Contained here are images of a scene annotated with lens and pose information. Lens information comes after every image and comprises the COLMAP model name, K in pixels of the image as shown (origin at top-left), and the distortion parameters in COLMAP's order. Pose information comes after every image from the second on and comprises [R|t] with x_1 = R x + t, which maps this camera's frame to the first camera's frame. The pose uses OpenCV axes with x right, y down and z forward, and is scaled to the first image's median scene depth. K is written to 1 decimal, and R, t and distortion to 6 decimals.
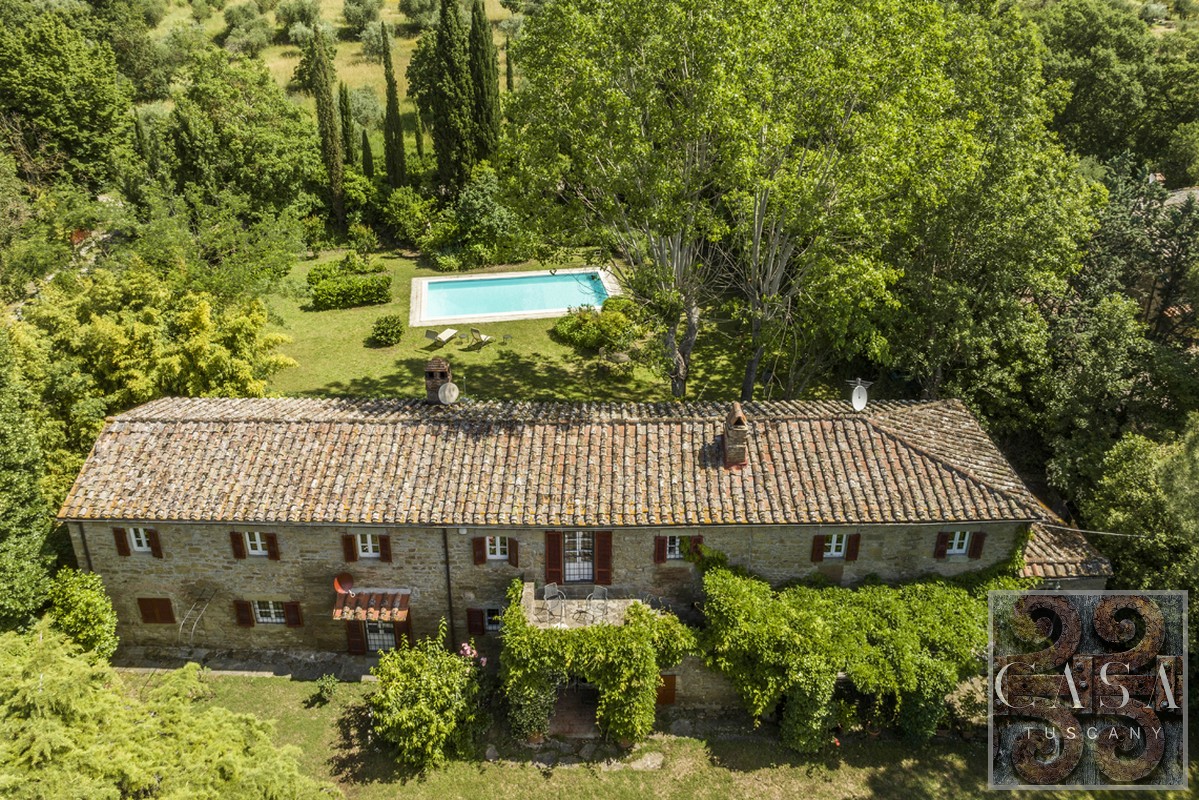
lens RADIAL K [[887.6, 0, 602.2], [0, 887.6, 250.6], [0, 0, 1]] dist [-0.020876, -0.007902]
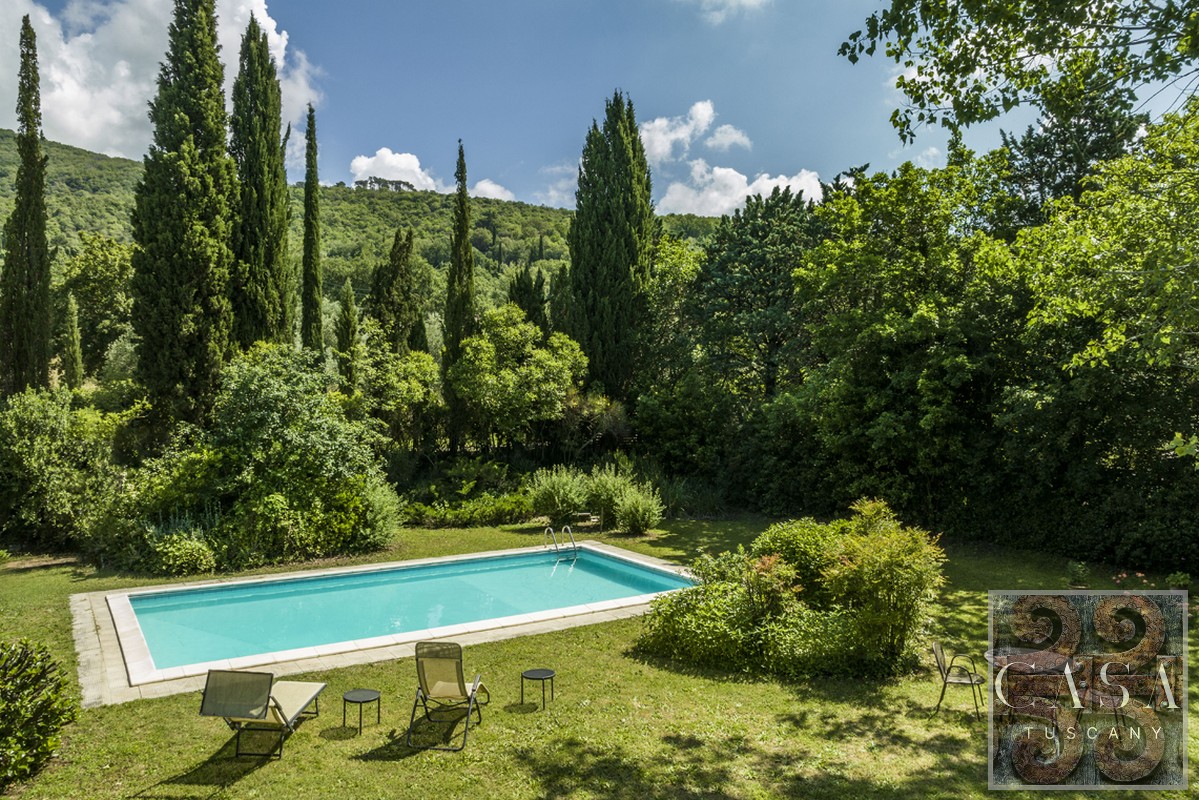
lens RADIAL K [[848.5, 0, 603.5], [0, 848.5, 377.2], [0, 0, 1]] dist [-0.030984, -0.005657]
pose [[0.916931, 0.006830, 0.398988, -0.169062], [0.137199, 0.933503, -0.331283, 0.090618], [-0.374719, 0.358505, 0.855021, 0.683117]]
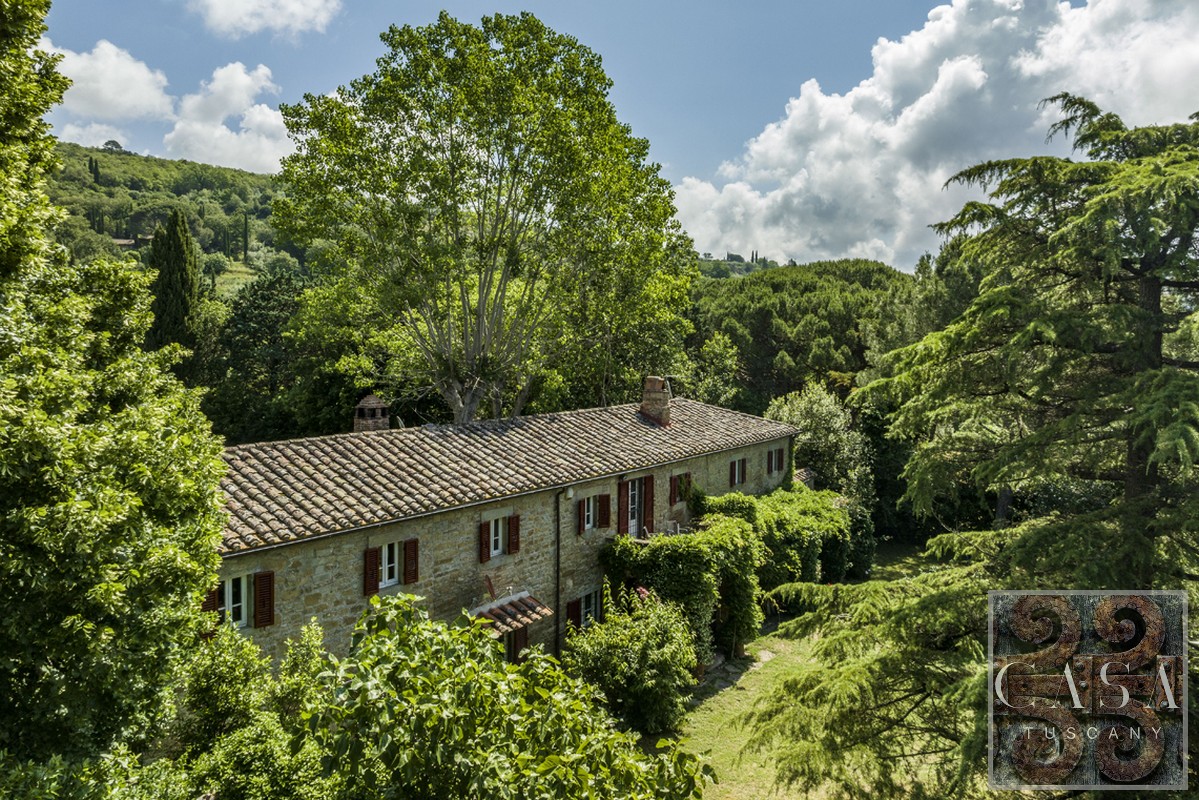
lens RADIAL K [[840.5, 0, 596.8], [0, 840.5, 363.2], [0, 0, 1]] dist [-0.029364, -0.003645]
pose [[0.578542, -0.018310, 0.815447, -0.447144], [0.276590, 0.944916, -0.175017, 0.182964], [-0.767325, 0.326800, 0.551738, 0.242572]]
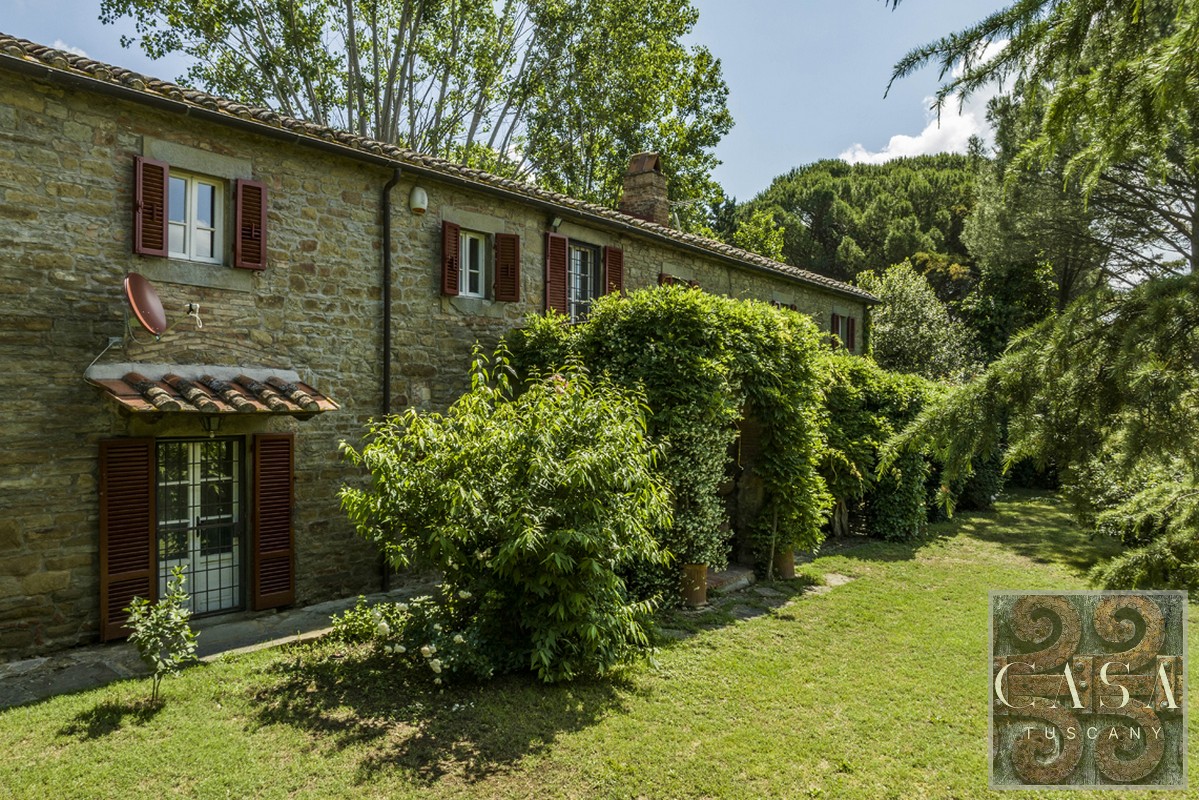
lens RADIAL K [[845.8, 0, 599.5], [0, 845.8, 400.0], [0, 0, 1]] dist [-0.042081, 0.020517]
pose [[0.623833, -0.006980, 0.781527, -0.225737], [0.267829, 0.941322, -0.205380, 0.272246], [-0.734235, 0.337438, 0.589097, 0.384032]]
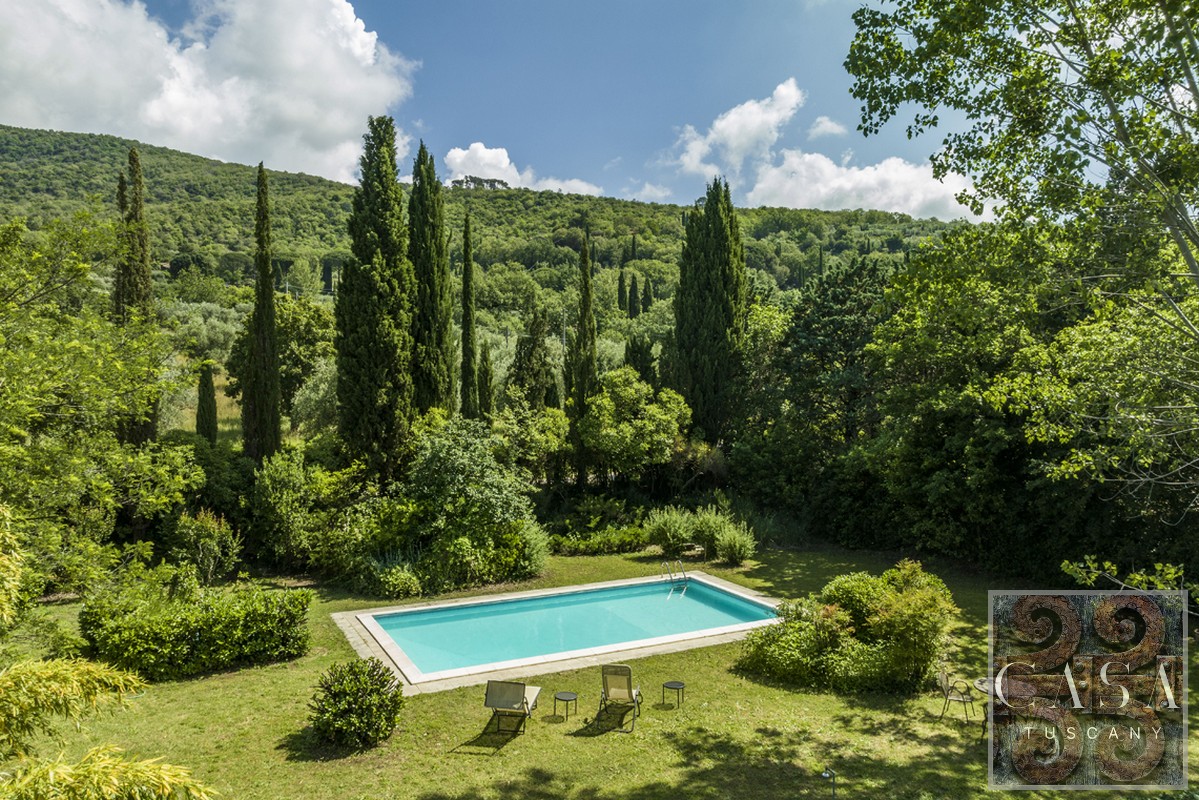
lens RADIAL K [[848.5, 0, 603.5], [0, 848.5, 377.2], [0, 0, 1]] dist [-0.030984, -0.005657]
pose [[0.954189, -0.000763, 0.299204, -0.224781], [0.105015, 0.937234, -0.332511, 0.081553], [-0.280171, 0.348699, 0.894379, 0.566686]]
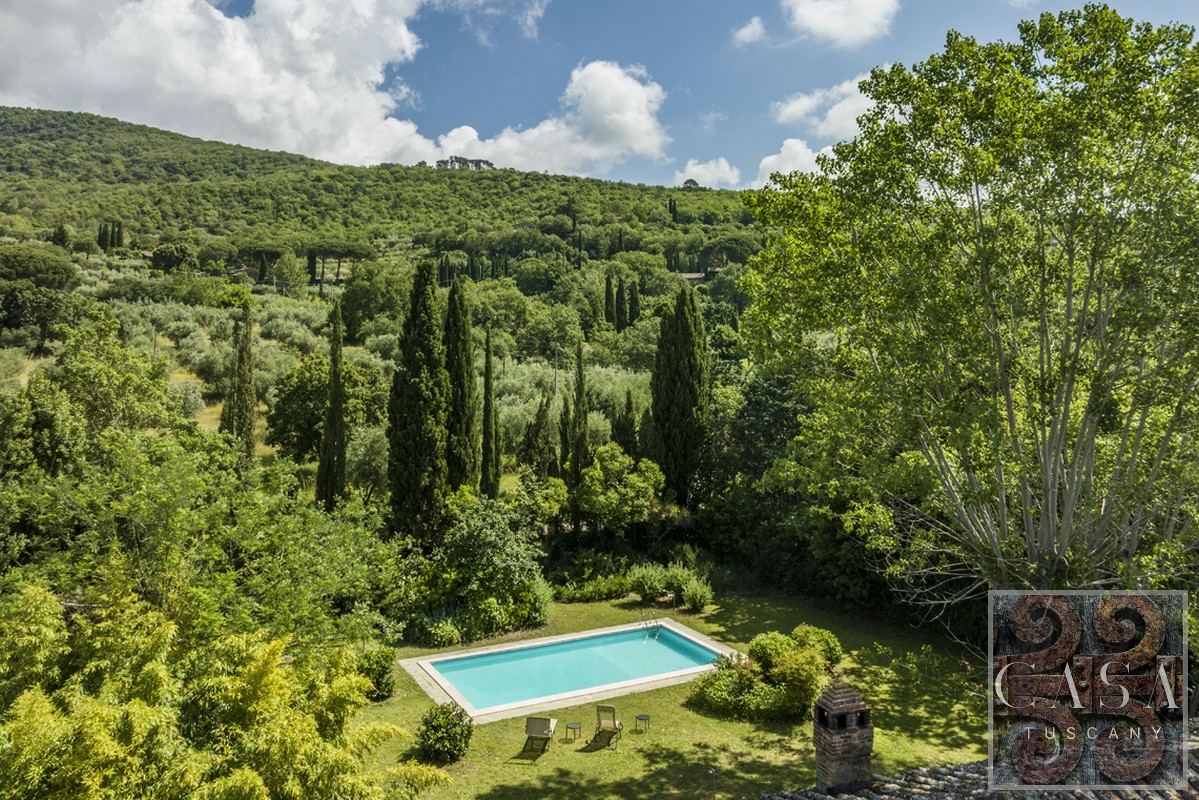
lens RADIAL K [[887.6, 0, 602.2], [0, 887.6, 250.6], [0, 0, 1]] dist [-0.020876, -0.007902]
pose [[0.949963, 0.032932, 0.310621, -0.300929], [0.111878, 0.892583, -0.436783, 0.065262], [-0.291639, 0.449679, 0.844236, 0.317619]]
